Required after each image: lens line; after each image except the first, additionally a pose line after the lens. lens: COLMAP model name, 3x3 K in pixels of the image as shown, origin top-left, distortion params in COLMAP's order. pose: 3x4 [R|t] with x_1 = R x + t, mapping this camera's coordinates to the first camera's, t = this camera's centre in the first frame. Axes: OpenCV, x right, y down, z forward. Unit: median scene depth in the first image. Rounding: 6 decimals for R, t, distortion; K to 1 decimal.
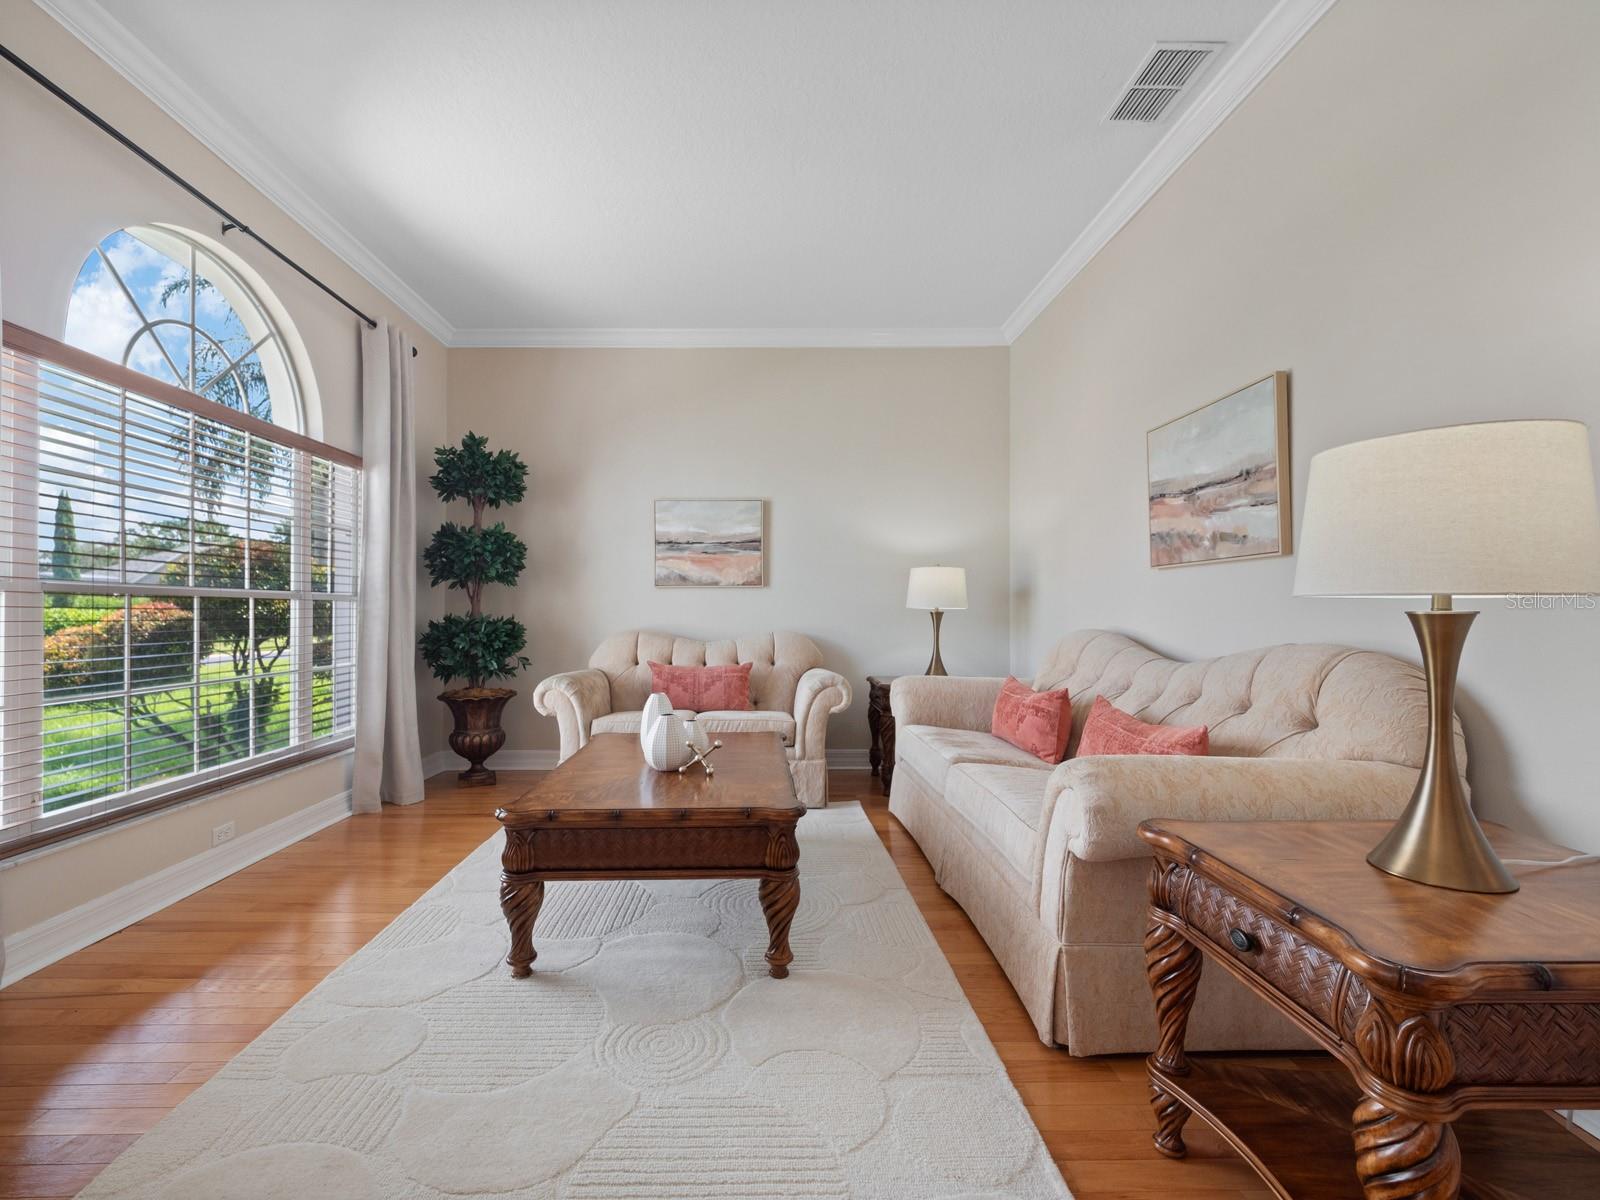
lens RADIAL K [[679.8, 0, 766.9], [0, 679.8, 625.3], [0, 0, 1]] dist [0.020557, -0.012778]
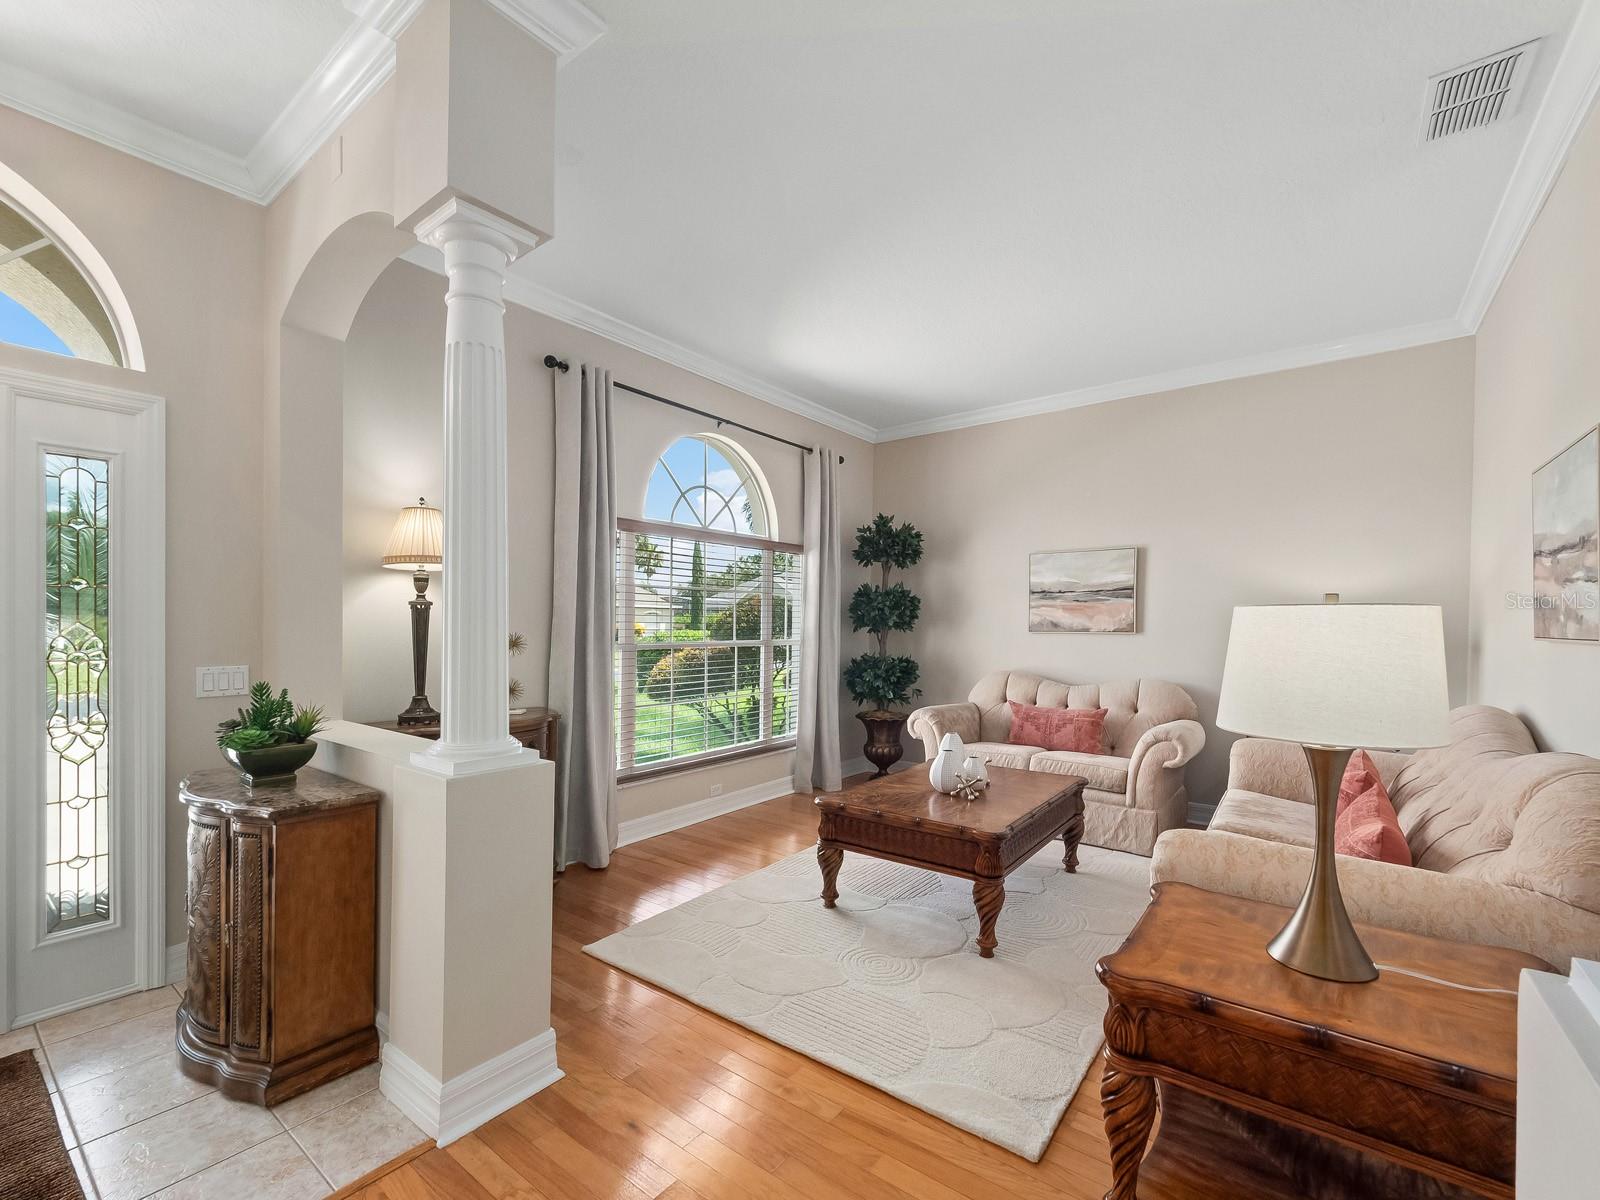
lens RADIAL K [[714.4, 0, 801.2], [0, 714.4, 662.8], [0, 0, 1]] dist [0.001989, -0.000282]
pose [[0.782230, 0.040919, -0.621644, 0.299470], [-0.017994, 0.998908, 0.043110, -0.056535], [0.622730, -0.022536, 0.782112, -0.153059]]
